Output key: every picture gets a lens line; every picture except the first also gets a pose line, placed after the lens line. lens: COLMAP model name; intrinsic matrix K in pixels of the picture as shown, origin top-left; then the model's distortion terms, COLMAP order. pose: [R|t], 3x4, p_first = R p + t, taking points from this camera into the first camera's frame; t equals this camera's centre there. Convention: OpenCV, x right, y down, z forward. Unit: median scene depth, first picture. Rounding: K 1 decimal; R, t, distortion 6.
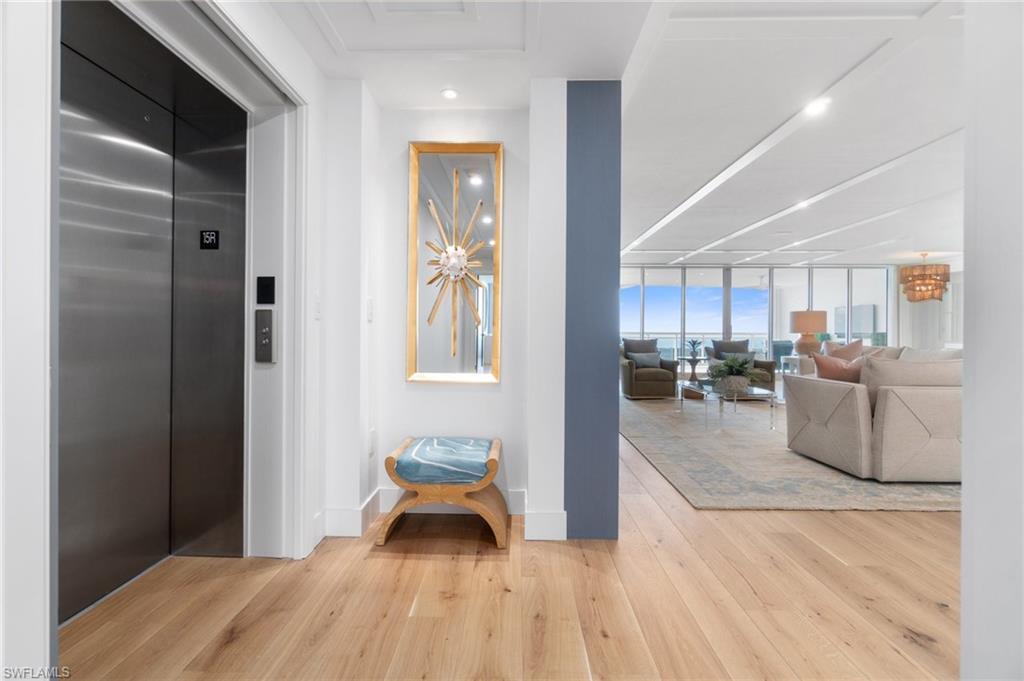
lens RADIAL K [[445.1, 0, 503.8], [0, 445.1, 333.7], [0, 0, 1]] dist [-0.008244, 0.002017]
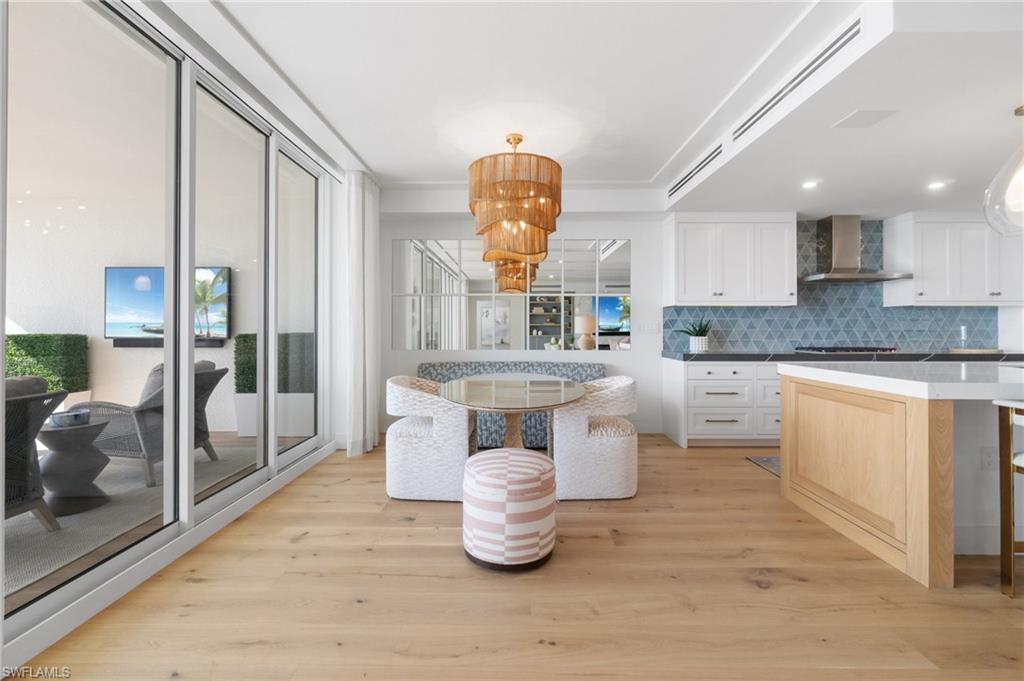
lens RADIAL K [[445.1, 0, 508.6], [0, 445.1, 330.1], [0, 0, 1]] dist [-0.008244, 0.002017]
pose [[-0.013226, -0.008809, 0.999874, 1.187738], [-0.000550, 0.999961, 0.008802, -0.030467], [-0.999912, -0.000434, -0.013230, 2.158736]]
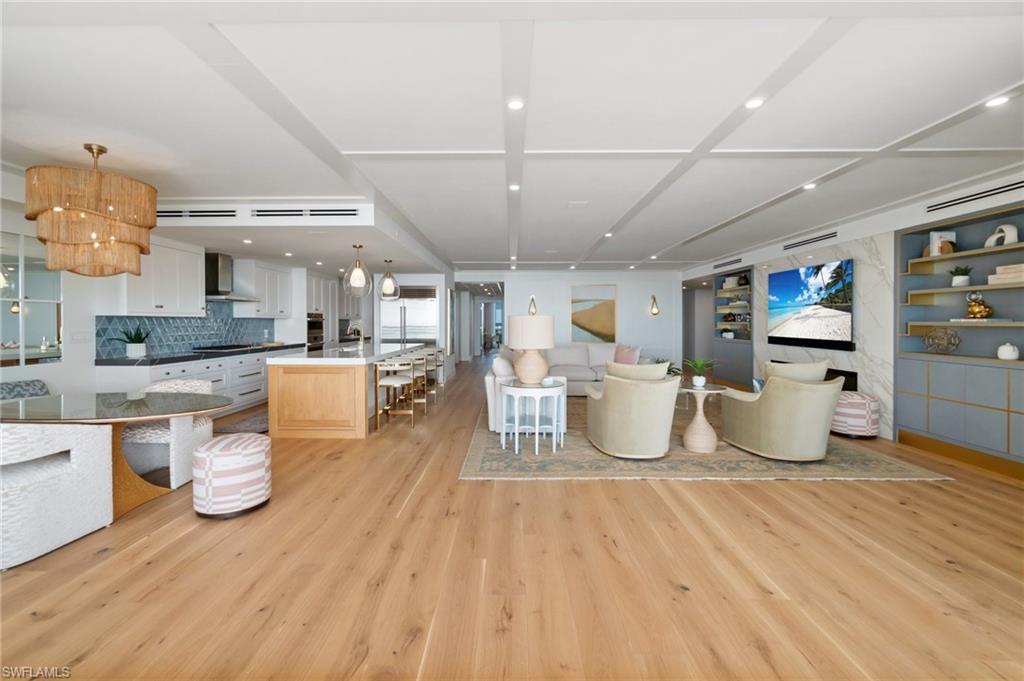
lens RADIAL K [[445.1, 0, 501.0], [0, 445.1, 325.3], [0, 0, 1]] dist [-0.008244, 0.002017]
pose [[-0.999975, -0.004924, 0.005151, 1.280678], [-0.004874, 0.999942, 0.009560, -0.074069], [-0.005197, 0.009535, -0.999941, 2.933850]]
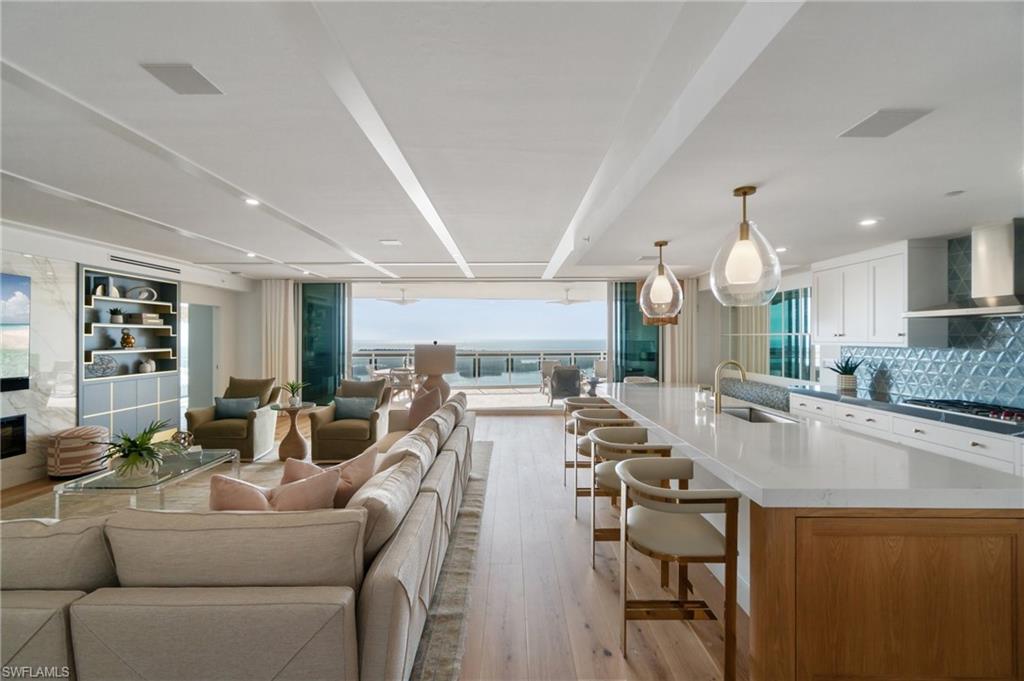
lens RADIAL K [[445.1, 0, 509.8], [0, 445.1, 337.6], [0, 0, 1]] dist [-0.008244, 0.002017]
pose [[0.999863, -0.005610, 0.015581, 1.405101], [0.005638, 0.999983, -0.001771, -0.108773], [-0.015571, 0.001859, 0.999877, 0.433055]]
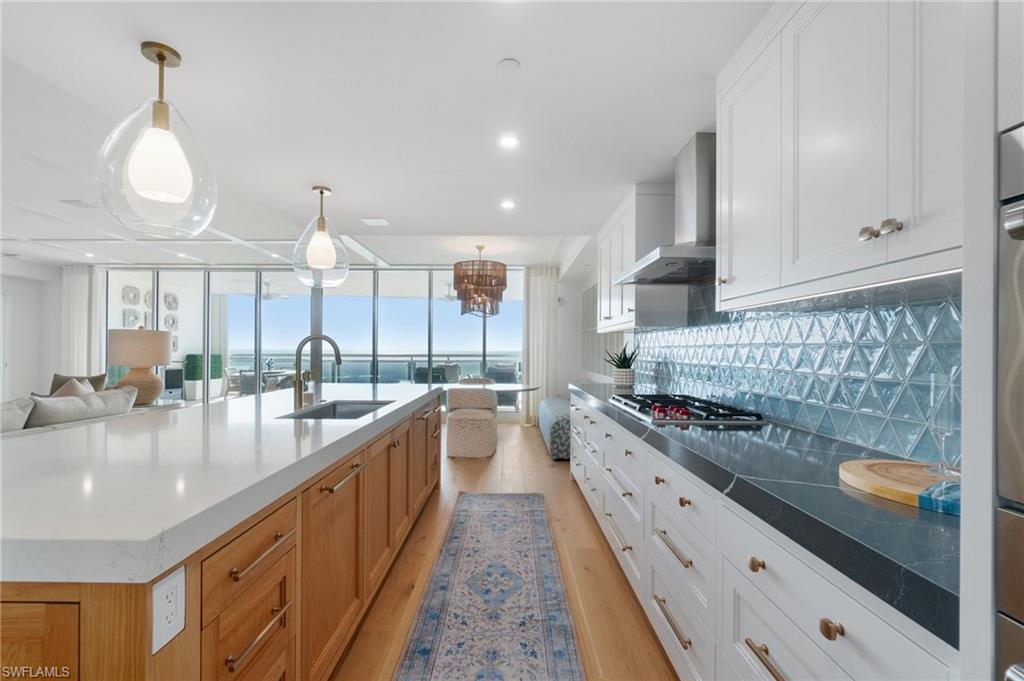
lens RADIAL K [[445.1, 0, 506.9], [0, 445.1, 348.2], [0, 0, 1]] dist [-0.008244, 0.002017]
pose [[0.999860, 0.001109, 0.016716, 2.083440], [-0.001011, 0.999982, -0.005889, -0.041389], [-0.016722, 0.005871, 0.999843, 0.658209]]
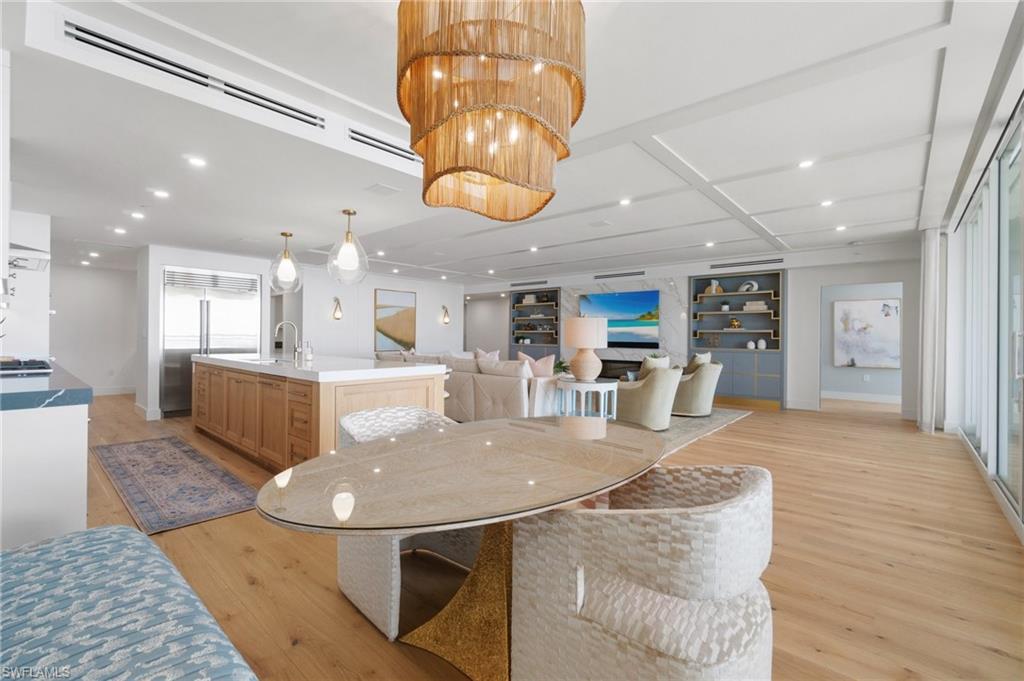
lens RADIAL K [[445.1, 0, 506.9], [0, 445.1, 338.3], [0, 0, 1]] dist [-0.008244, 0.002017]
pose [[-0.652917, -0.008855, -0.757378, 2.324841], [-0.014594, 0.999893, 0.000890, -0.028610], [0.757289, 0.011634, -0.652976, 2.421135]]
